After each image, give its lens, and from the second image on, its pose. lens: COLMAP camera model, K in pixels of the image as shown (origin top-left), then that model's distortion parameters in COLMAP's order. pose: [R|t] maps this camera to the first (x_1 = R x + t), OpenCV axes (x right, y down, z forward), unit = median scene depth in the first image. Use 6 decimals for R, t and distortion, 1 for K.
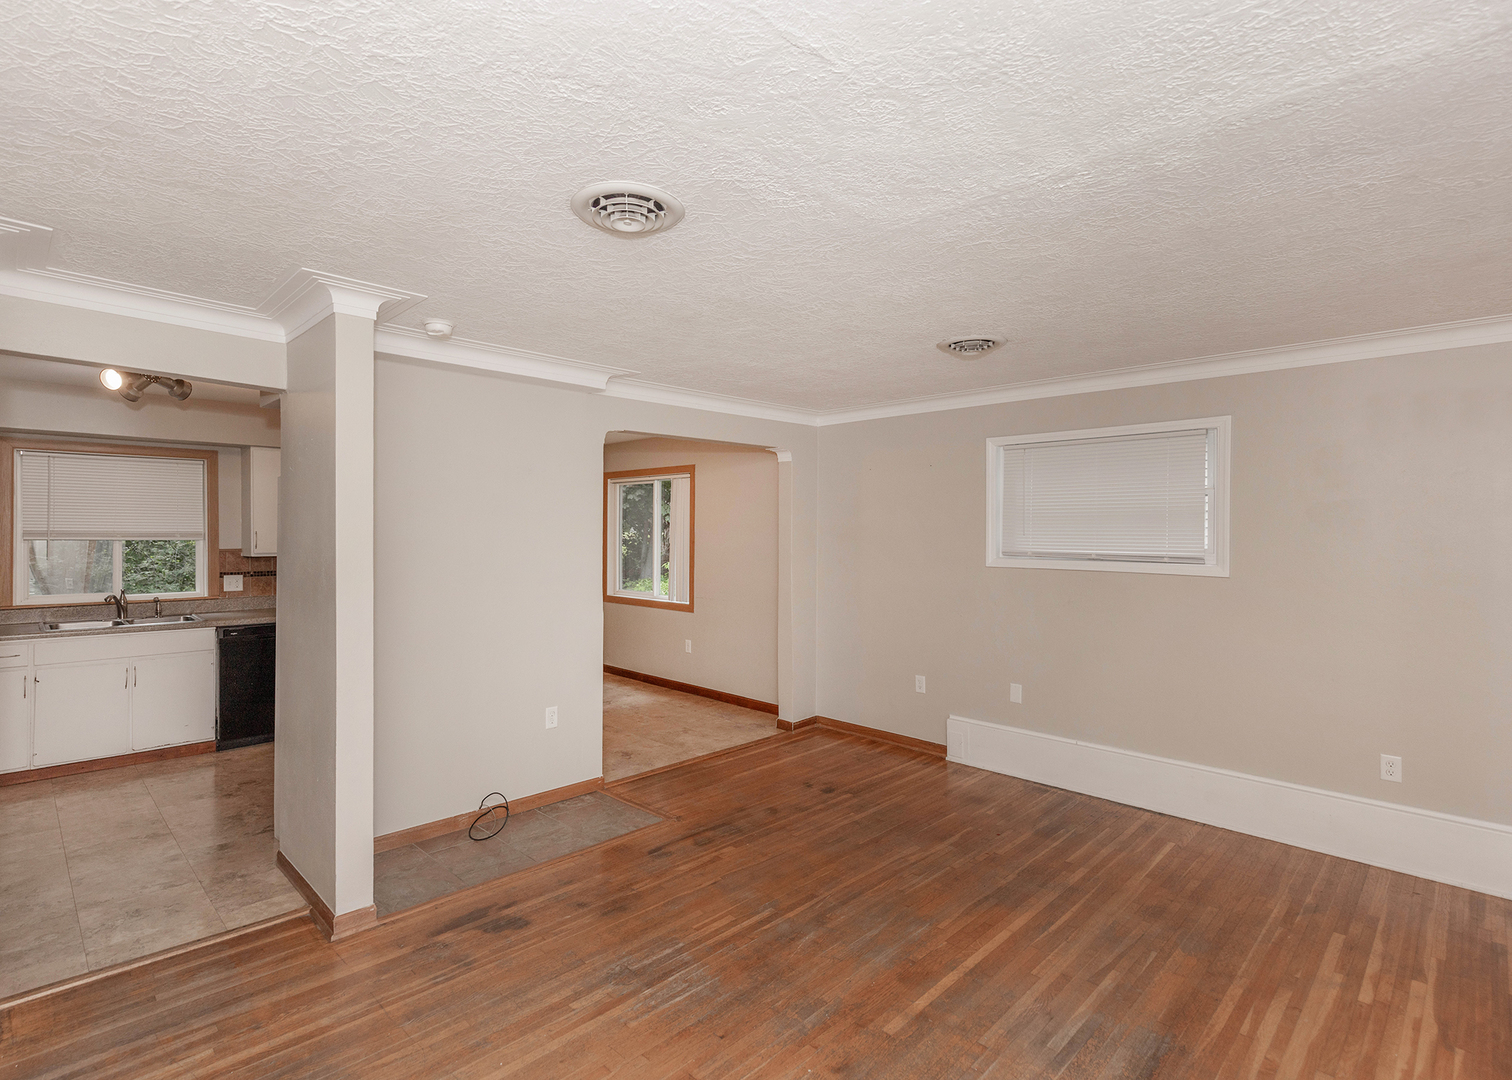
lens RADIAL K [[750.3, 0, 742.6], [0, 750.3, 536.4], [0, 0, 1]] dist [0.005377, 0.000762]
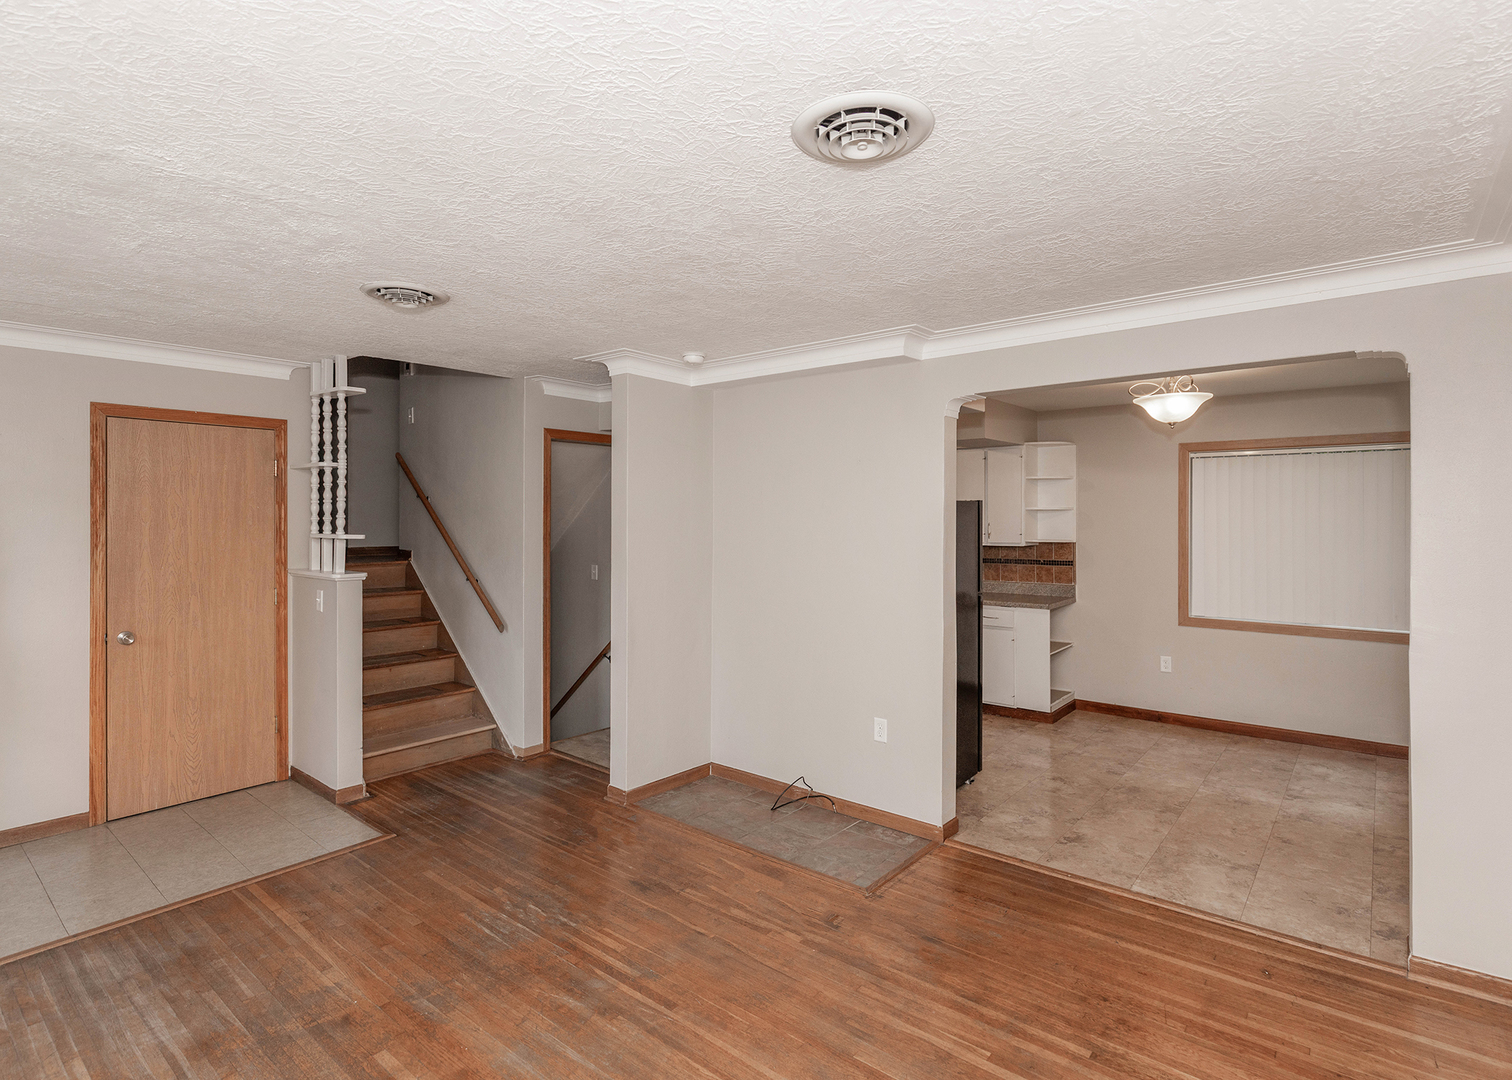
lens RADIAL K [[789.8, 0, 765.0], [0, 789.8, 518.6], [0, 0, 1]] dist [0.000656, -0.001691]
pose [[0.084104, -0.001080, -0.996456, 0.688328], [-0.007248, 0.999972, -0.001696, -0.012027], [0.996431, 0.007365, 0.084094, 0.781177]]
